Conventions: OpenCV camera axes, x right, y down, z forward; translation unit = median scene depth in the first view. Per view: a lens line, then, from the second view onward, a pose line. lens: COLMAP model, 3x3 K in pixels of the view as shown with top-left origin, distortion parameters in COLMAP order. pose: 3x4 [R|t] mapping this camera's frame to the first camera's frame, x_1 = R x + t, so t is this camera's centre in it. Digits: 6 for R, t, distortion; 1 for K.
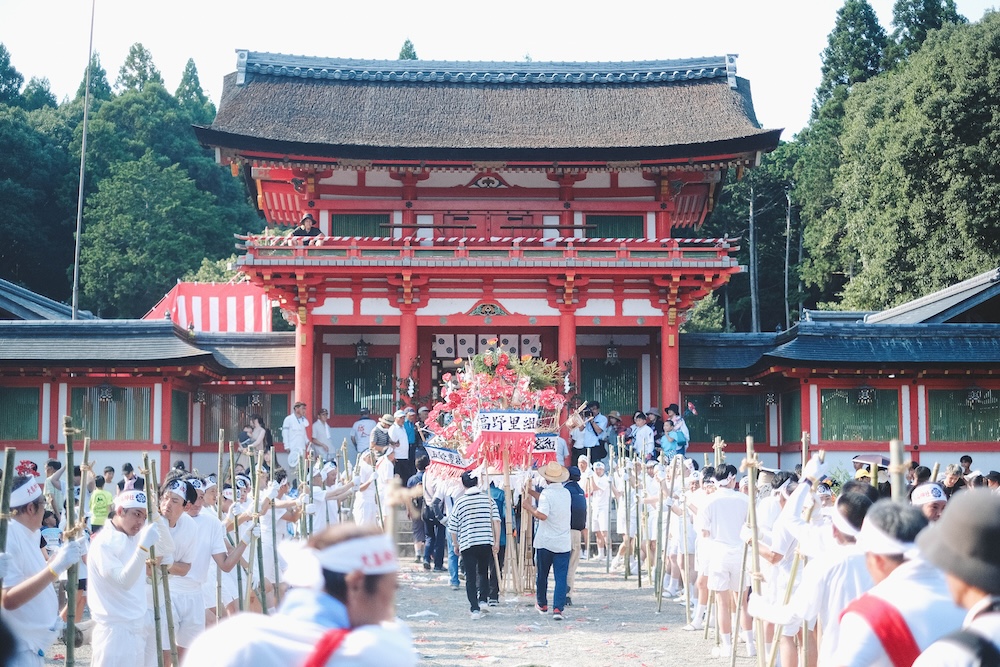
lens RADIAL K [[1493.3, 0, 510.5], [0, 1493.3, 333.4], [0, 0, 1]] dist [-0.042303, 0.000000]
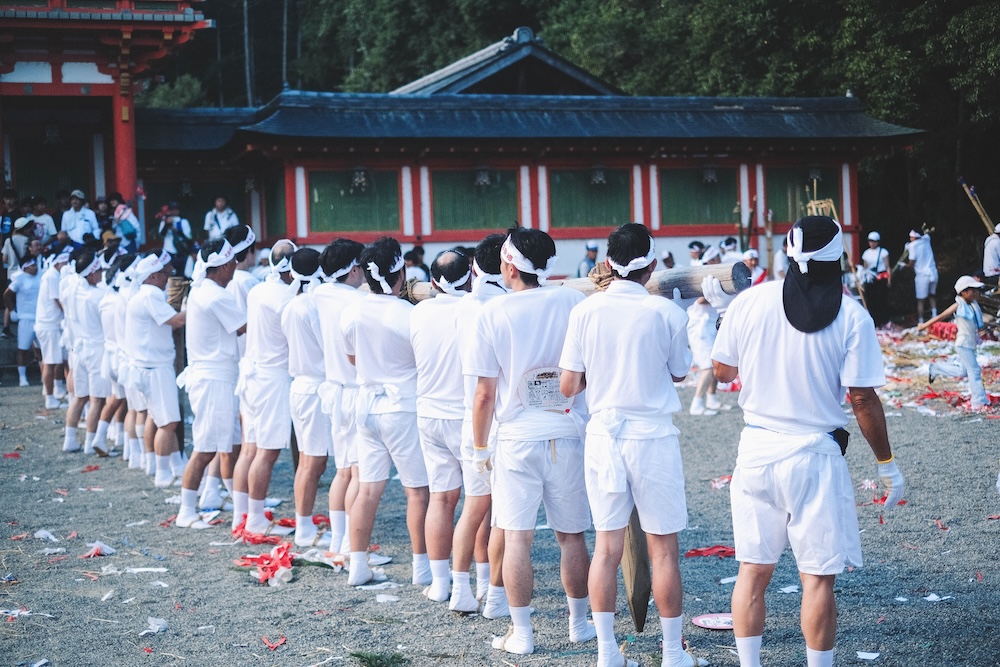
lens RADIAL K [[1493.3, 0, 508.3], [0, 1493.3, 335.0], [0, 0, 1]] dist [-0.042303, 0.000000]
pose [[0.947710, -0.046234, 0.315766, 0.042349], [0.006043, 0.991873, 0.127092, 0.021513], [-0.319075, -0.118538, 0.940287, 0.151454]]
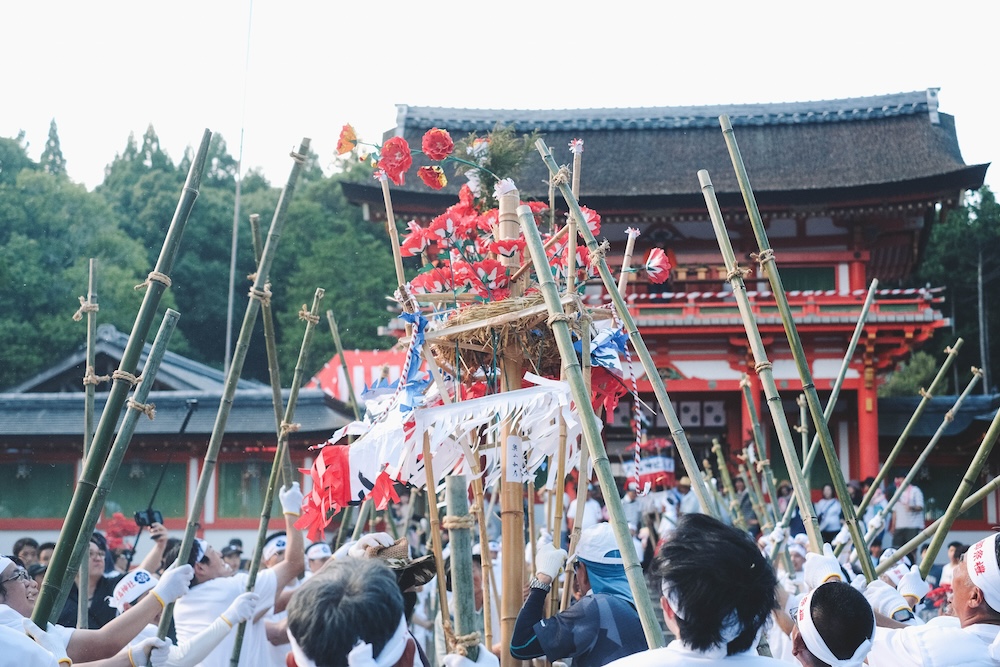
lens RADIAL K [[1493.3, 0, 524.6], [0, 1493.3, 347.9], [0, 0, 1]] dist [-0.042303, 0.000000]
pose [[0.989488, -0.018535, -0.143425, 0.030999], [0.012006, 0.998858, -0.046249, 0.009159], [0.144118, 0.044041, 0.988580, 0.084089]]
